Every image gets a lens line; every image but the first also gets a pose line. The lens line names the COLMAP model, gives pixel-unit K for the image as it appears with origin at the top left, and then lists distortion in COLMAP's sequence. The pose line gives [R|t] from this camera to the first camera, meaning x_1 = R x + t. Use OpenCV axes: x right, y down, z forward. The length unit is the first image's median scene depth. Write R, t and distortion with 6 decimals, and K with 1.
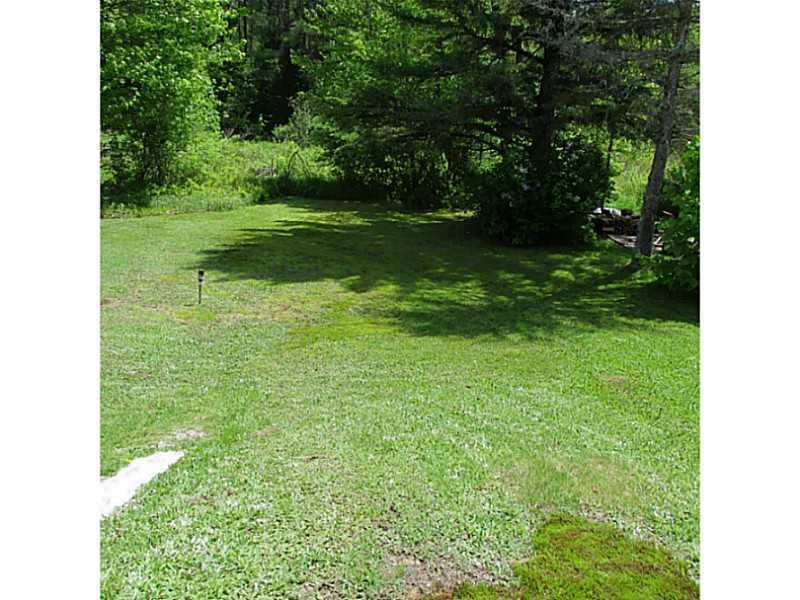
lens RADIAL K [[658.6, 0, 396.6], [0, 658.6, 299.6], [0, 0, 1]] dist [-0.037666, -0.005371]
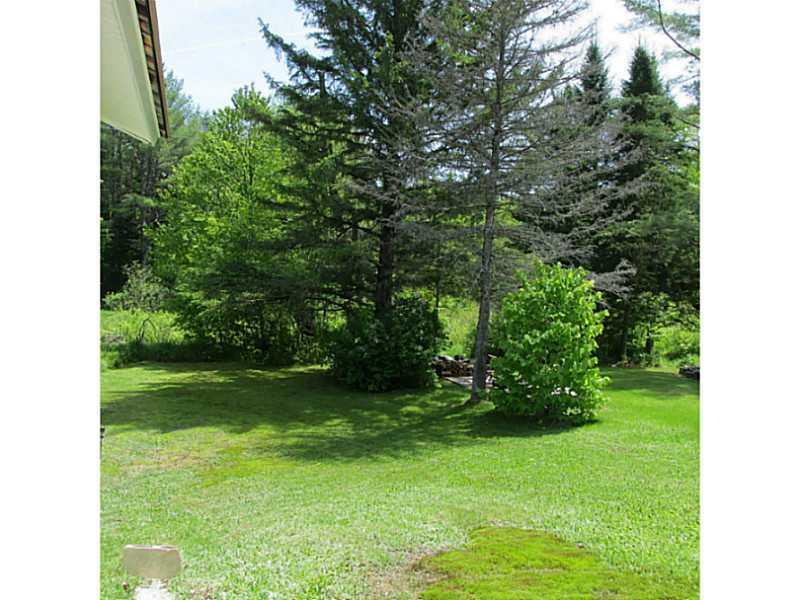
lens RADIAL K [[658.6, 0, 392.6], [0, 658.6, 299.2], [0, 0, 1]] dist [-0.037666, -0.005371]
pose [[0.966731, -0.029193, 0.254123, -0.054192], [0.088941, 0.969840, -0.226936, 0.019673], [-0.239833, 0.241988, 0.940171, -0.094852]]
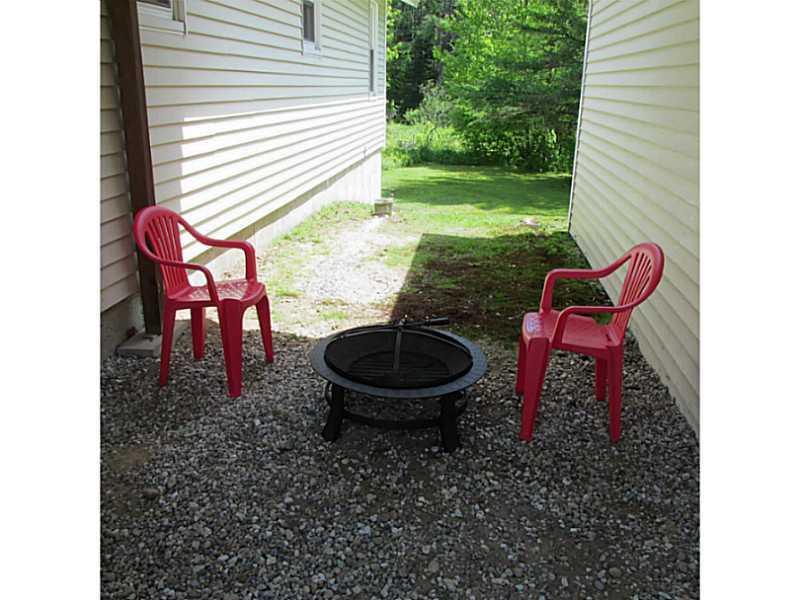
lens RADIAL K [[658.6, 0, 396.2], [0, 658.6, 304.5], [0, 0, 1]] dist [-0.037666, -0.005371]
pose [[0.984771, 0.041274, -0.168886, 0.003317], [-0.036915, 0.998901, 0.028868, 0.105017], [0.169892, -0.022194, 0.985213, -0.349593]]
